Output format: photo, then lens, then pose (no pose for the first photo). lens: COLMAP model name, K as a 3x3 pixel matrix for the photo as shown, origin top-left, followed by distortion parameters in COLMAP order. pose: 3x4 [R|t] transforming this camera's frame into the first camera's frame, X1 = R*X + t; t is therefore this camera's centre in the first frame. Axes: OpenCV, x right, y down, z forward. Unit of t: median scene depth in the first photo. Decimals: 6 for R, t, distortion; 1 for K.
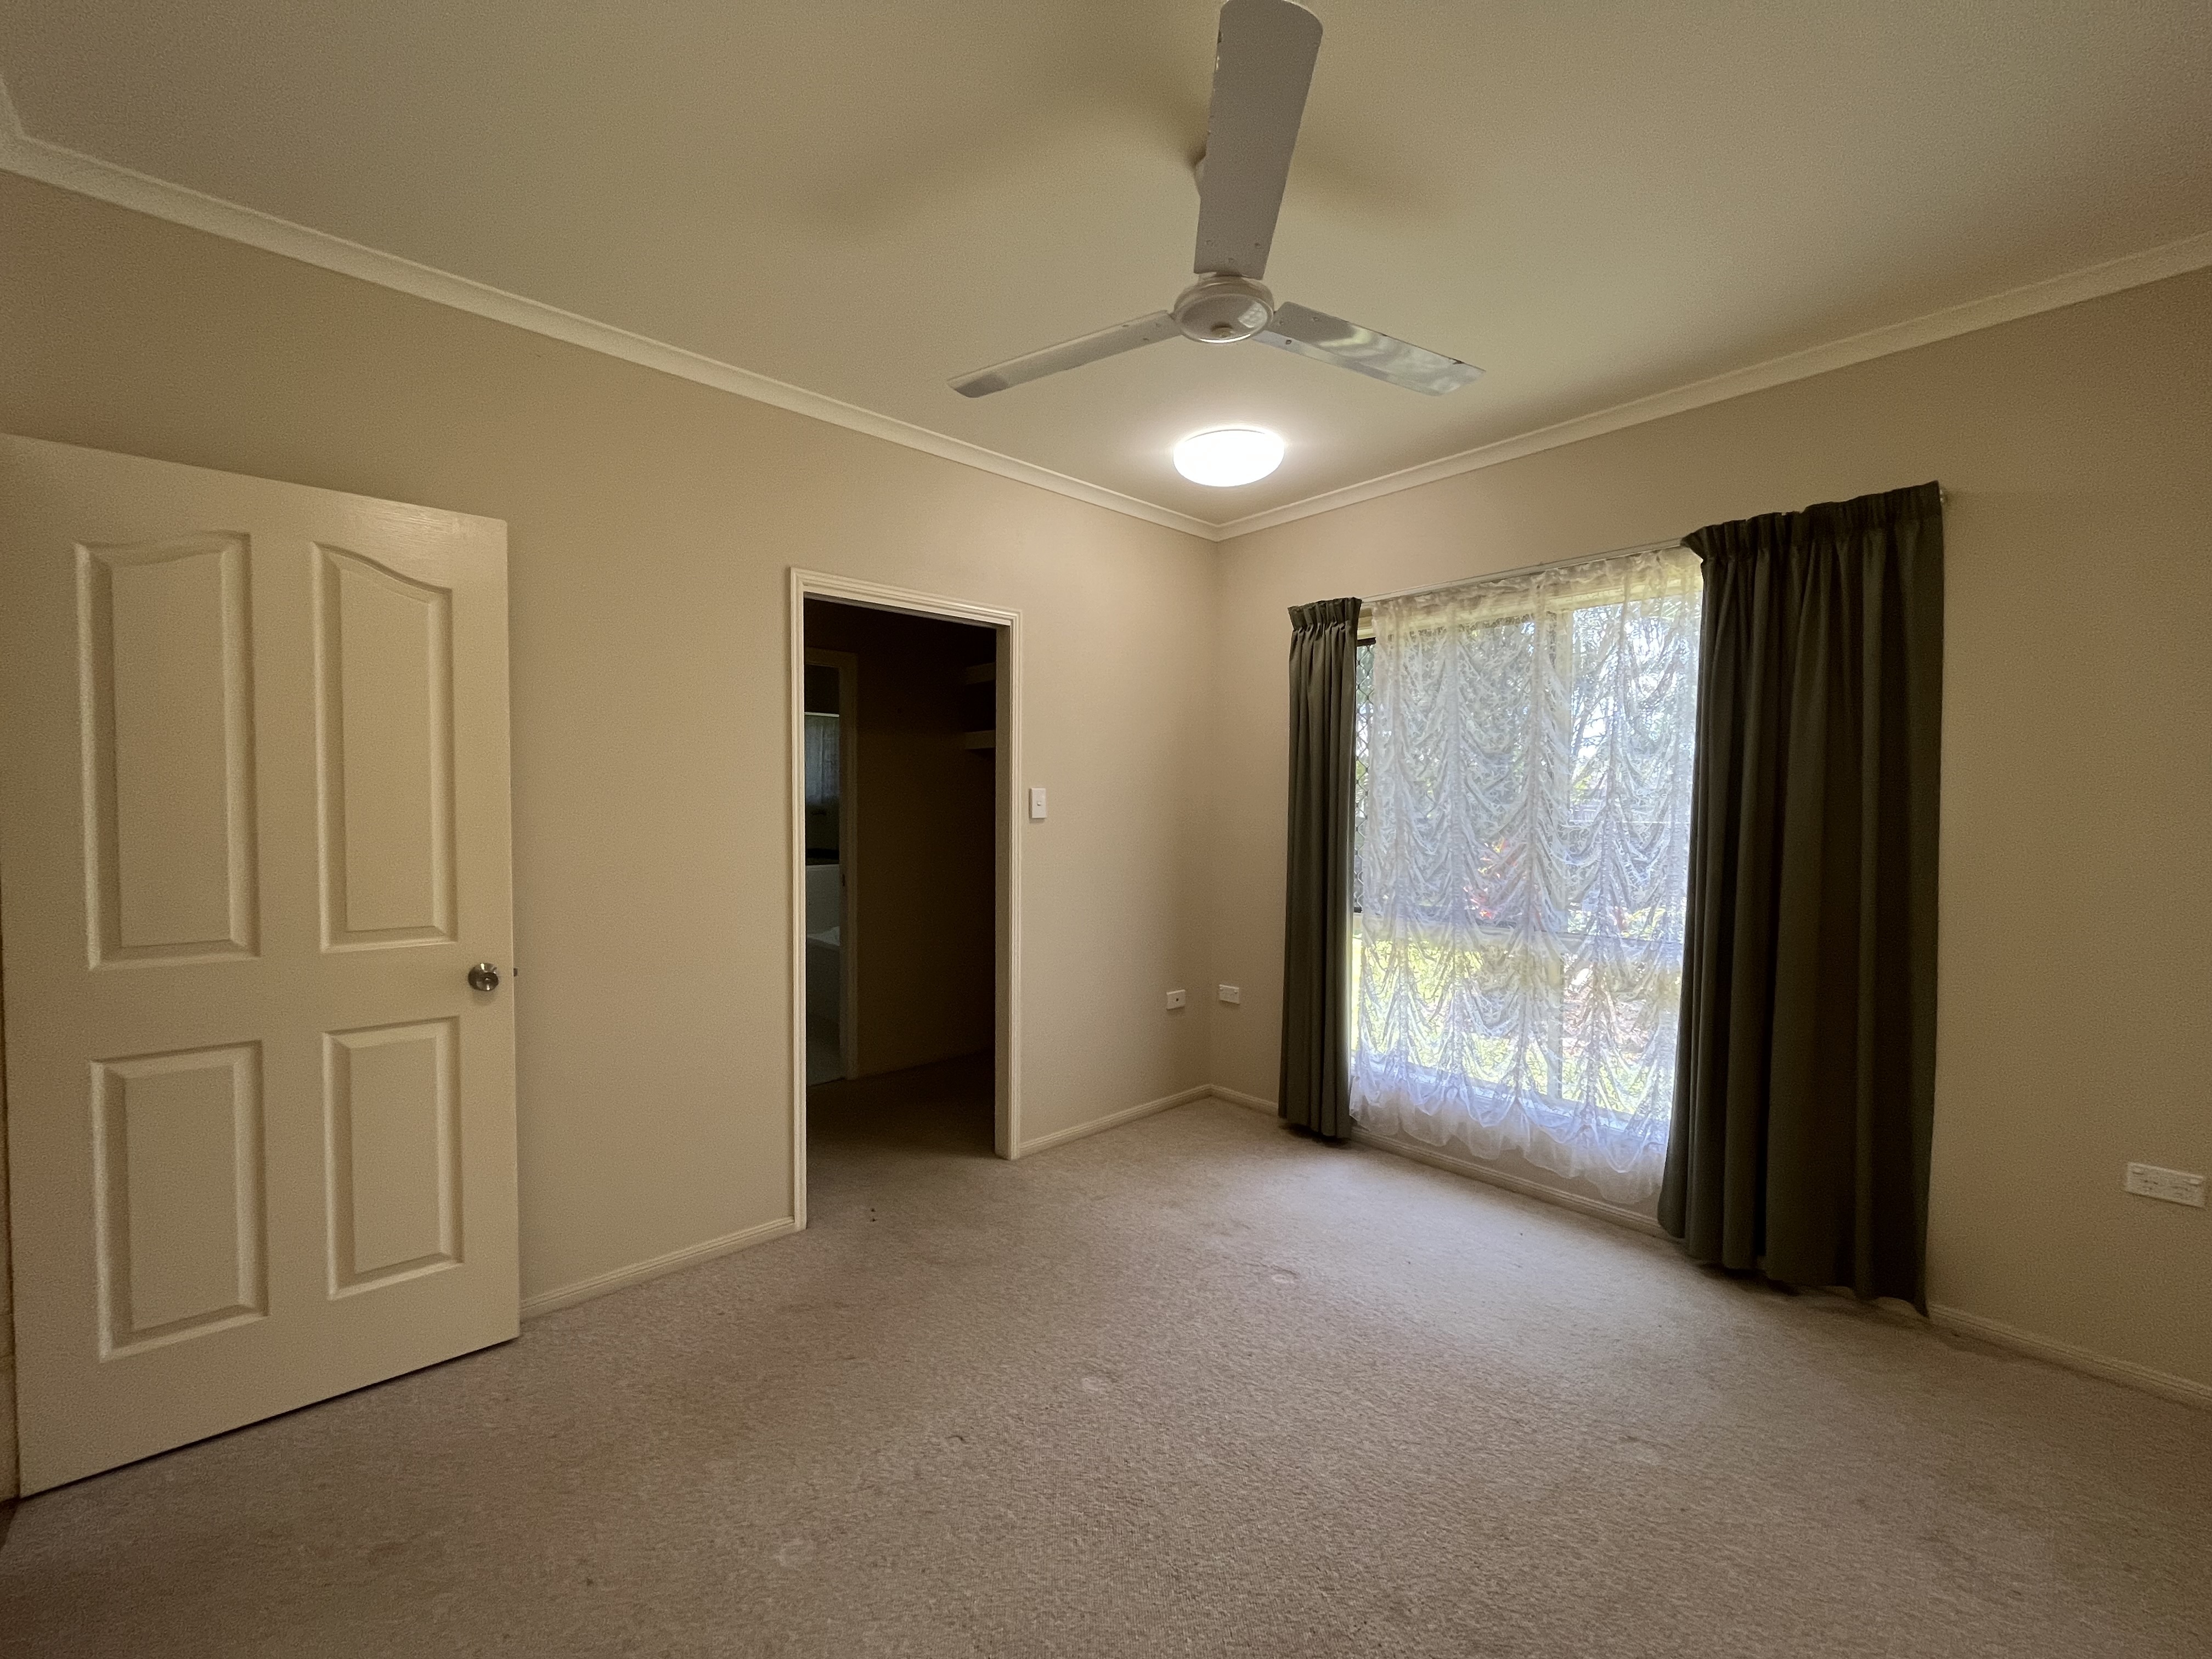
lens RADIAL K [[891.5, 0, 1111.7], [0, 891.5, 841.9], [0, 0, 1]] dist [-0.007560, -0.000111]
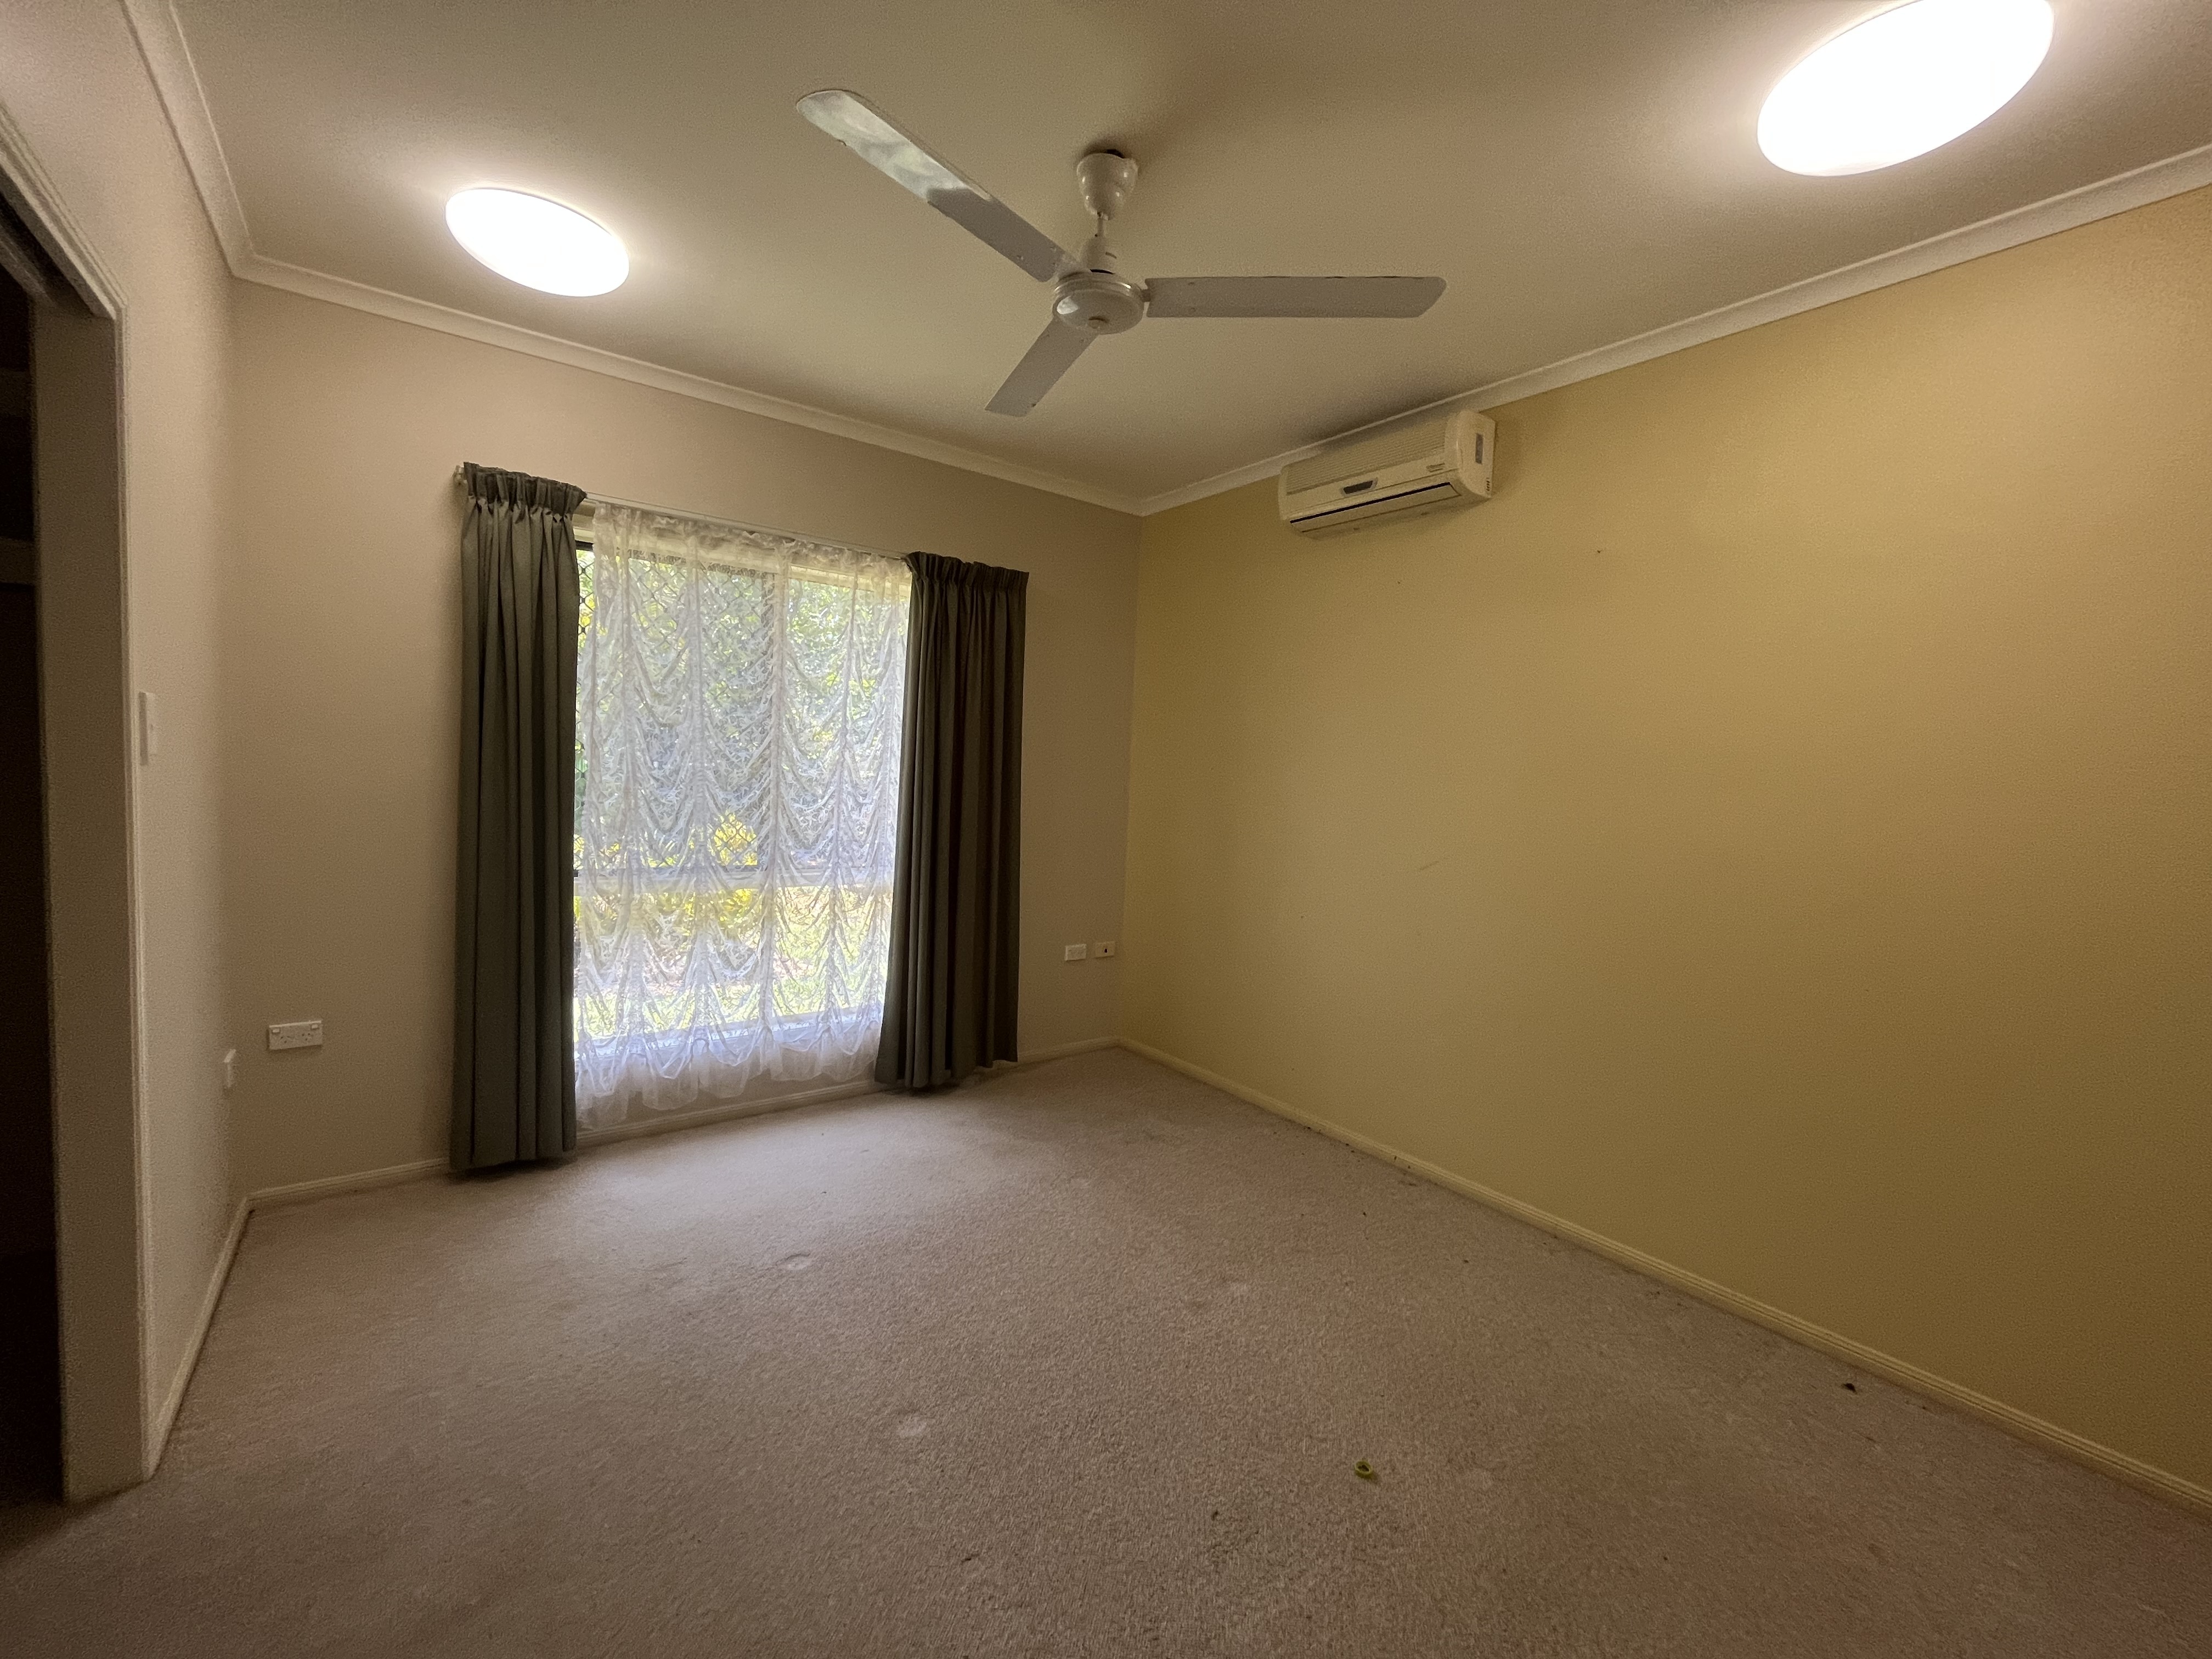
lens RADIAL K [[891.5, 0, 1089.2], [0, 891.5, 834.6], [0, 0, 1]] dist [-0.007560, -0.000111]
pose [[0.100993, -0.067767, 0.992576, -0.542431], [-0.000504, 0.997674, 0.068166, -0.016696], [-0.994887, -0.007384, 0.100724, 0.491832]]
